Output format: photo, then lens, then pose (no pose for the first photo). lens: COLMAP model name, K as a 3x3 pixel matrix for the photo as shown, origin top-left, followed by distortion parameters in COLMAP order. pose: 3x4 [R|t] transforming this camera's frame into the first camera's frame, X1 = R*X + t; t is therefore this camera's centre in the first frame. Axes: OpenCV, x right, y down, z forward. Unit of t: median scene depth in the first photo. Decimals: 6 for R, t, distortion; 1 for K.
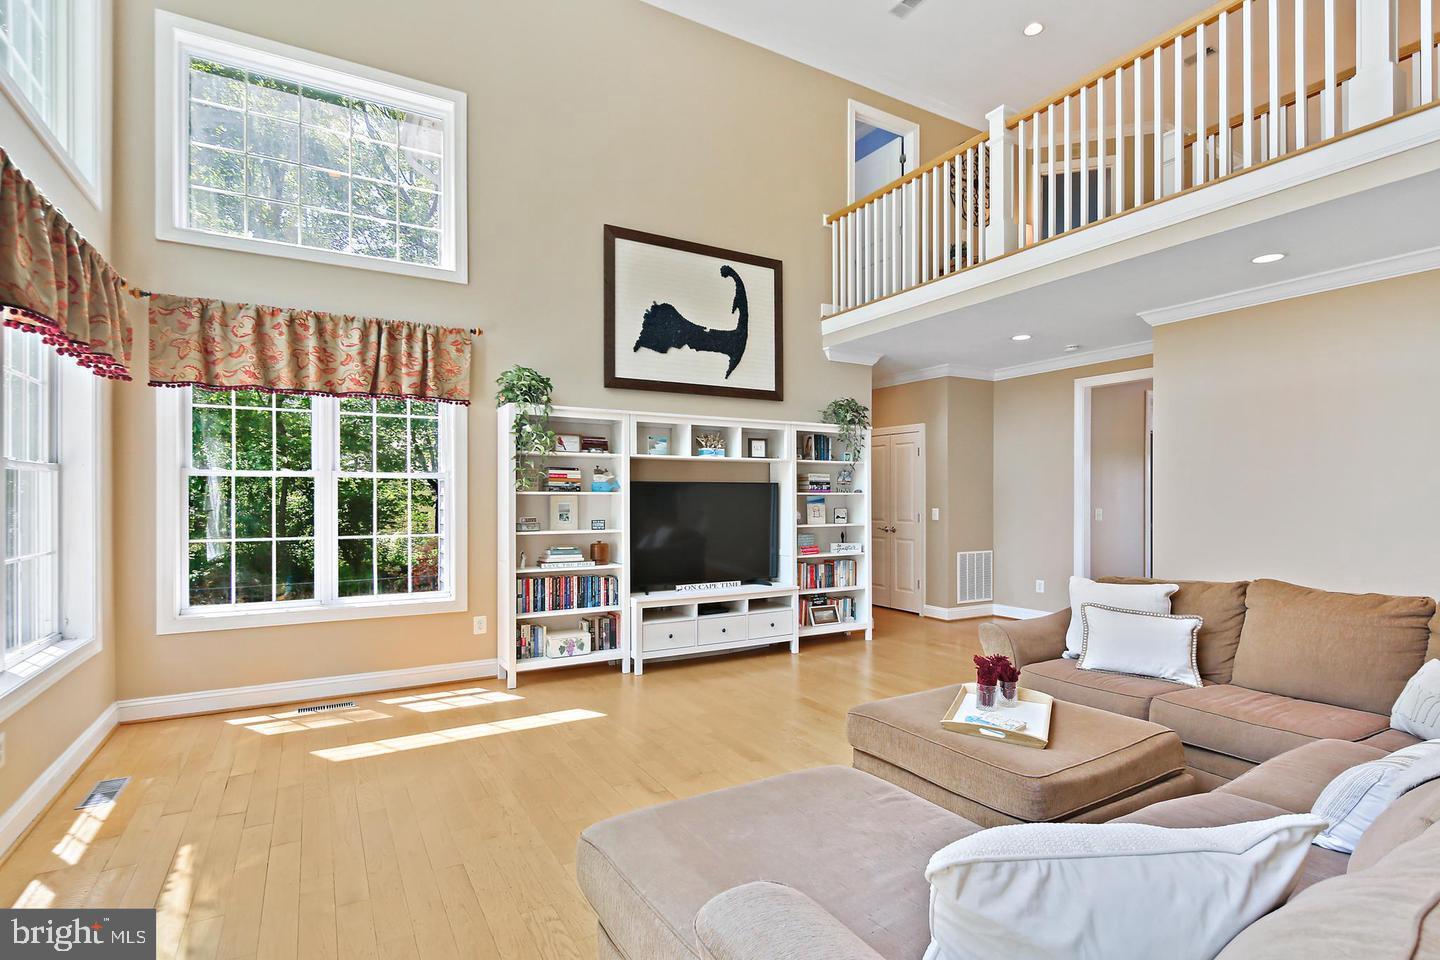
lens RADIAL K [[707.4, 0, 721.2], [0, 707.4, 488.0], [0, 0, 1]] dist [0.001255, -0.002096]
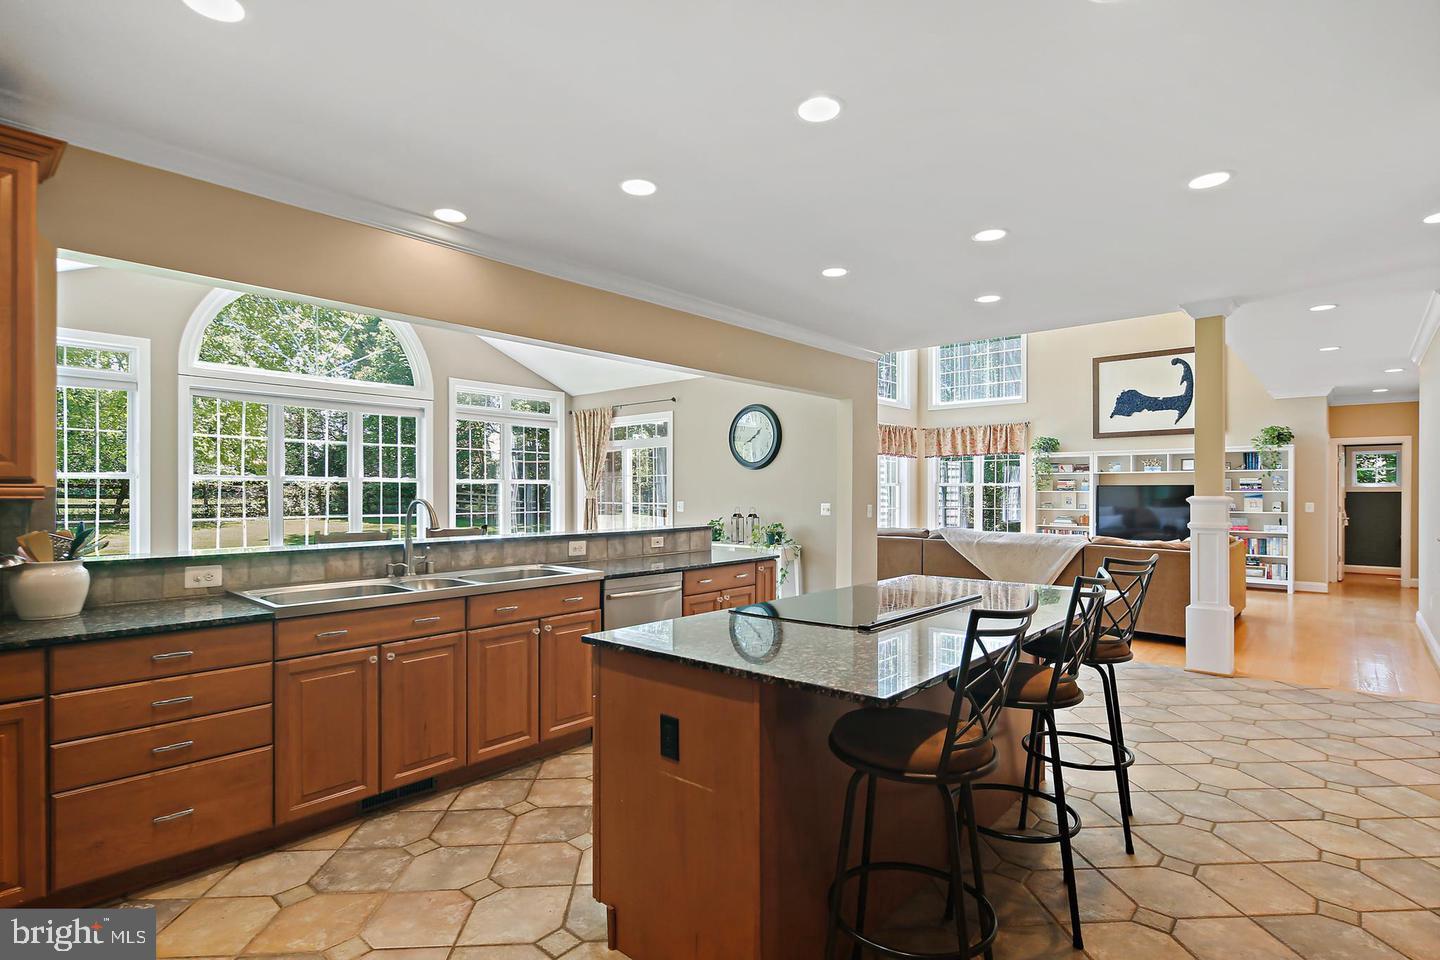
lens RADIAL K [[707.4, 0, 717.4], [0, 707.4, 488.5], [0, 0, 1]] dist [0.001255, -0.002096]
pose [[0.302410, -0.007852, -0.953146, 1.397410], [0.004671, 0.999966, -0.006756, 0.007425], [0.953167, -0.002409, 0.302436, -0.614773]]
